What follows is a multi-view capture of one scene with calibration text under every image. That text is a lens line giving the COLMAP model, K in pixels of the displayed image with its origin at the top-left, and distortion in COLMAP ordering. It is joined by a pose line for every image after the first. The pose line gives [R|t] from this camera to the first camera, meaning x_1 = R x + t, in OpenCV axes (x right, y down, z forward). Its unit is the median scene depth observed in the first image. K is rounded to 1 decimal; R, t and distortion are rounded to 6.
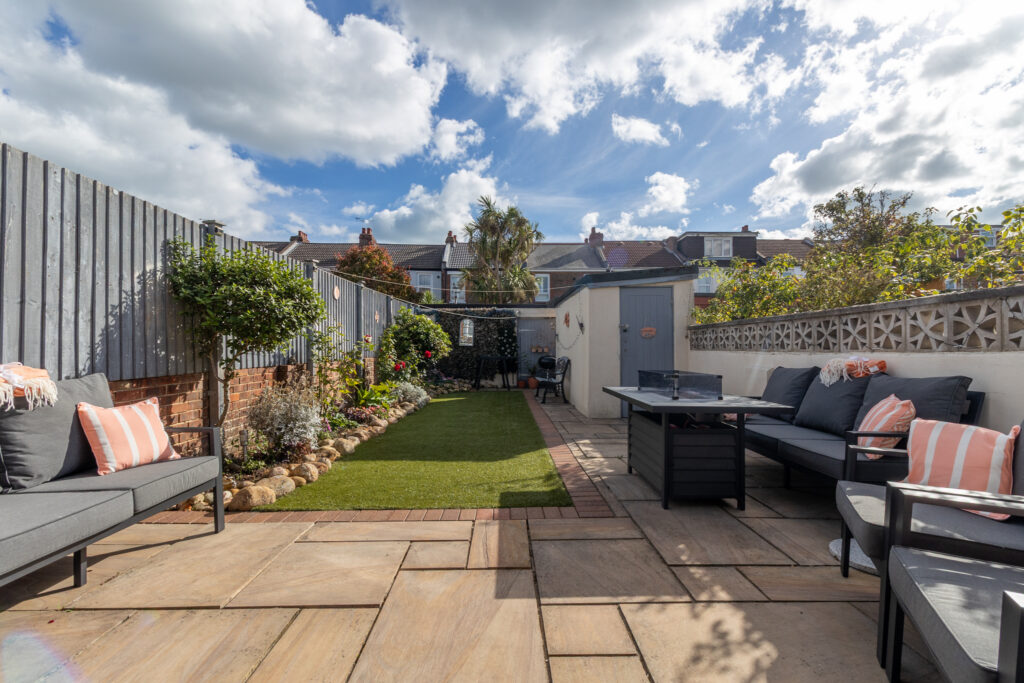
lens RADIAL K [[468.0, 0, 510.5], [0, 468.0, 338.1], [0, 0, 1]] dist [0.002848, 0.000236]
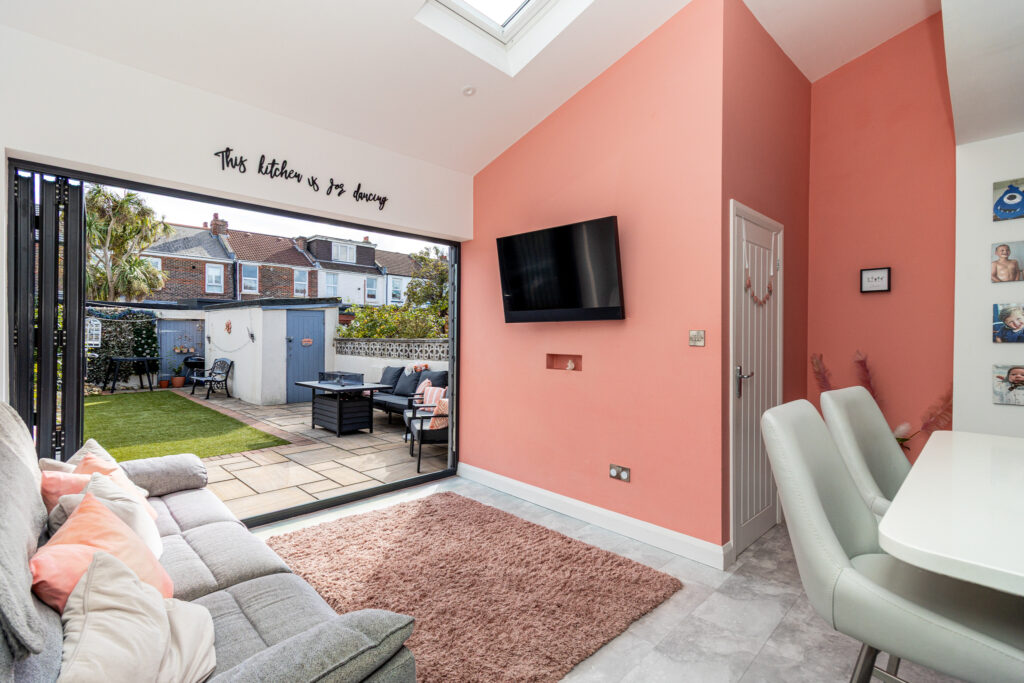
lens RADIAL K [[468.0, 0, 510.5], [0, 468.0, 338.1], [0, 0, 1]] dist [0.002848, 0.000236]
pose [[0.717818, 0.005248, 0.696211, -0.302169], [-0.021644, 0.999656, 0.014781, -0.070229], [-0.695895, -0.025679, 0.717685, -0.542946]]
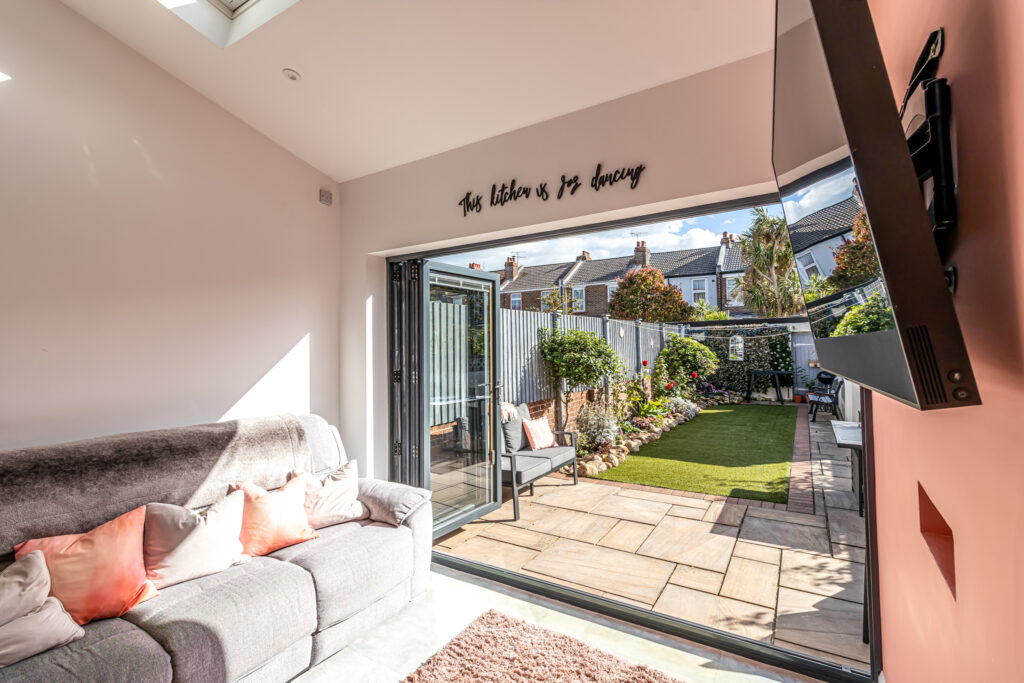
lens RADIAL K [[467.5, 0, 511.8], [0, 467.5, 334.9], [0, 0, 1]] dist [0.000368, 0.000038]
pose [[0.840019, -0.027315, -0.541869, 0.114820], [0.027528, 0.999591, -0.007714, -0.100179], [0.541858, -0.008437, 0.840428, -0.374861]]
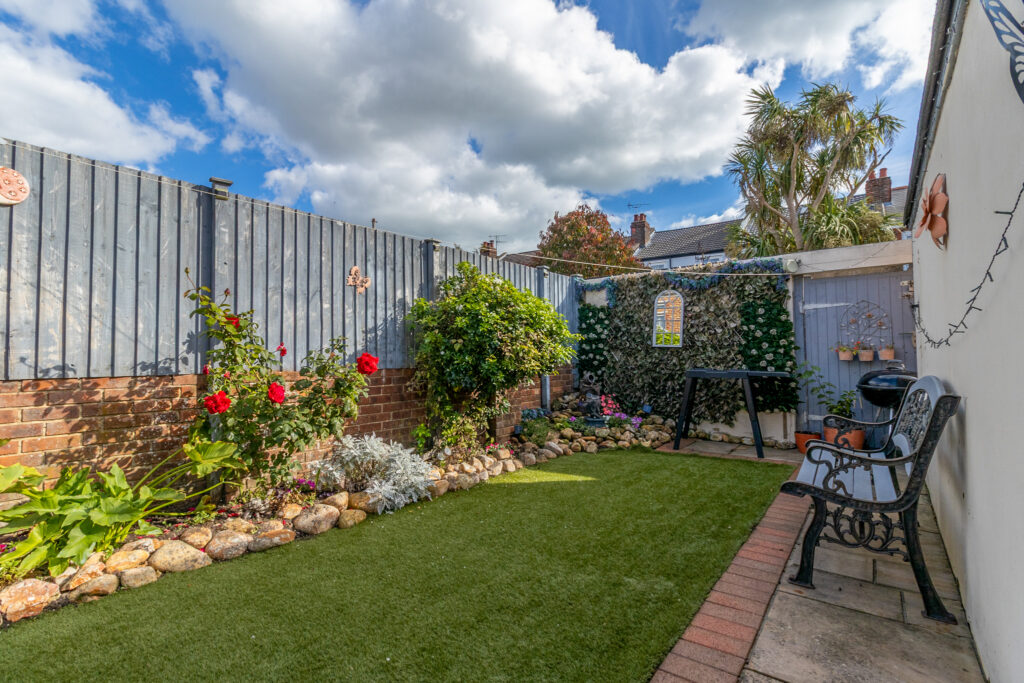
lens RADIAL K [[468.0, 0, 510.5], [0, 468.0, 338.1], [0, 0, 1]] dist [0.002848, 0.000236]
pose [[0.781384, -0.027770, -0.623433, 0.158915], [0.014465, 0.999547, -0.026393, 0.036629], [0.623883, 0.011605, 0.781431, 1.103780]]
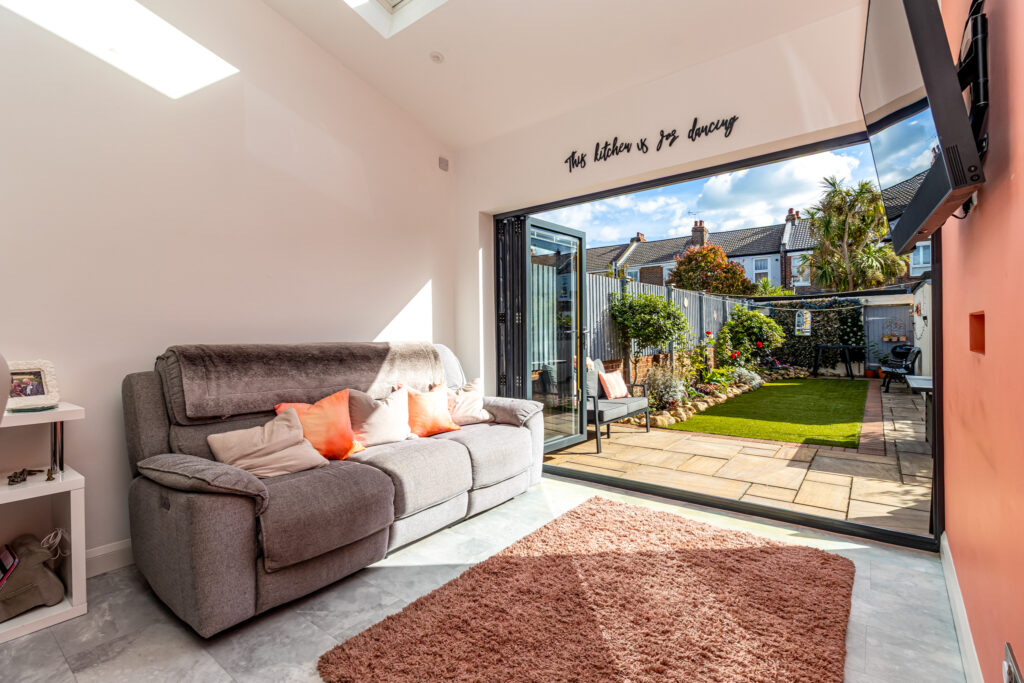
lens RADIAL K [[468.0, 0, 510.5], [0, 468.0, 338.1], [0, 0, 1]] dist [0.002848, 0.000236]
pose [[0.778459, -0.006871, -0.627657, 0.113841], [0.027765, 0.999338, 0.023496, -0.042751], [0.627081, -0.035718, 0.778135, -0.487331]]
